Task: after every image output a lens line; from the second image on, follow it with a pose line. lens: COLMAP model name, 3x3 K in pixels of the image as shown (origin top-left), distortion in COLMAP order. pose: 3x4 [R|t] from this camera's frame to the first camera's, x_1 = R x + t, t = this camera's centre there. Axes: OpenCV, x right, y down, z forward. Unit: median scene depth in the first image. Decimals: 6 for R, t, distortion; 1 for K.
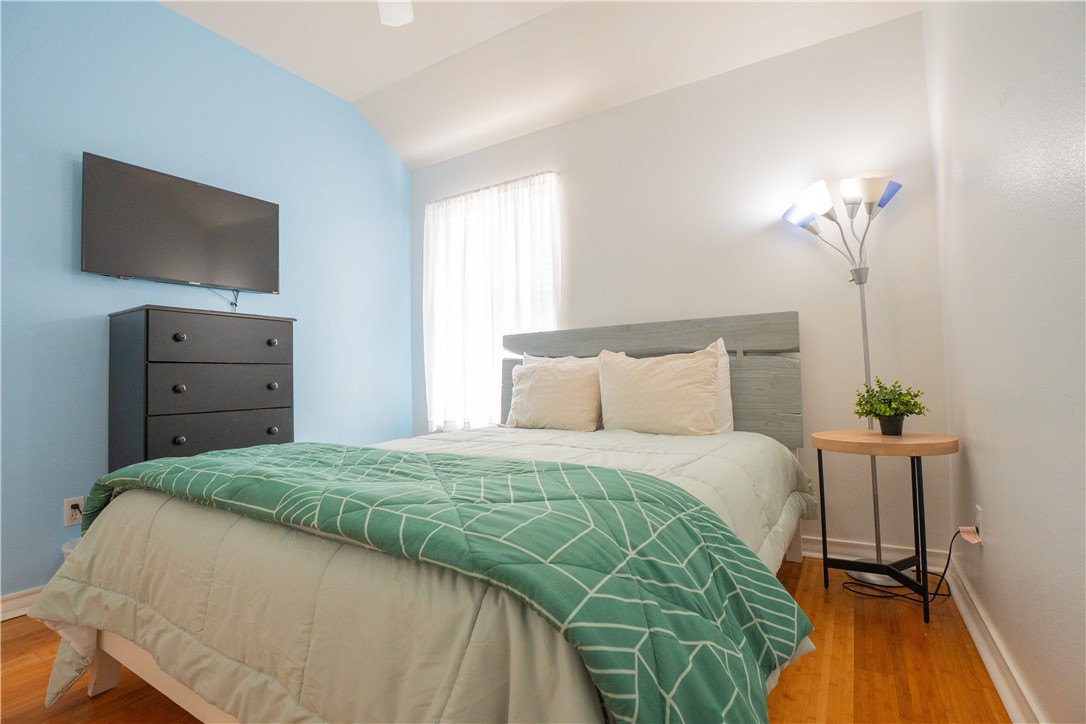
lens RADIAL K [[519.7, 0, 527.7], [0, 519.7, 359.3], [0, 0, 1]] dist [-0.033634, 0.001017]
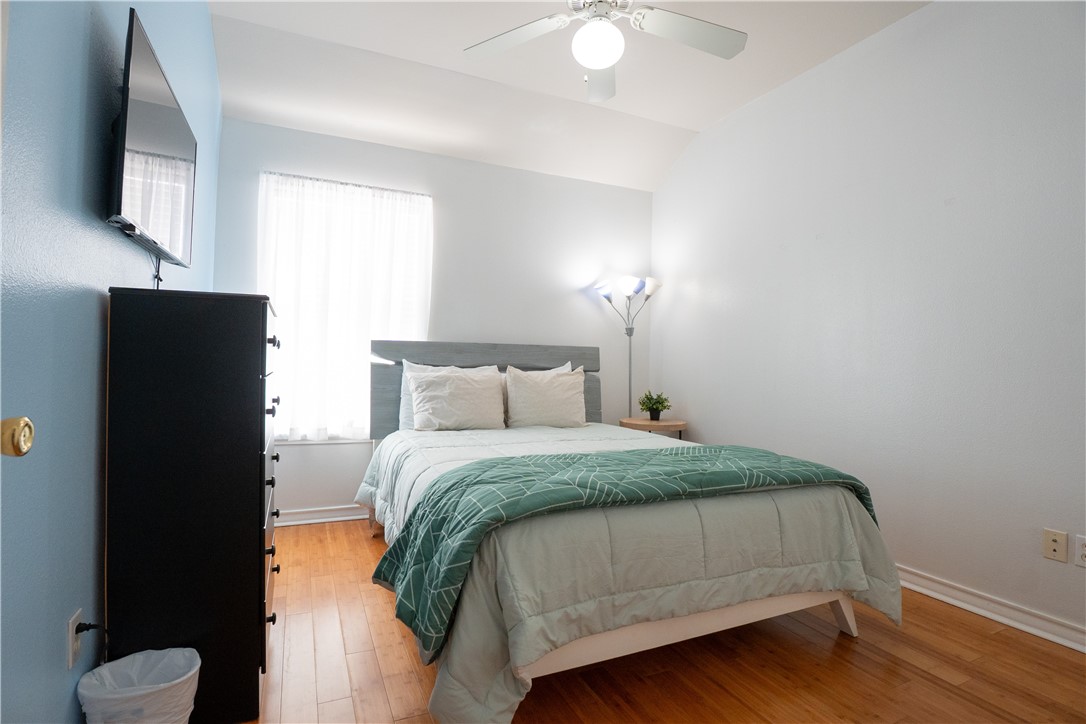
lens RADIAL K [[519.7, 0, 527.7], [0, 519.7, 359.3], [0, 0, 1]] dist [-0.033634, 0.001017]
pose [[0.558674, 0.039258, 0.828458, -0.909411], [-0.066144, 0.997806, -0.002679, -0.033302], [-0.826746, -0.053301, 0.560045, 0.237016]]
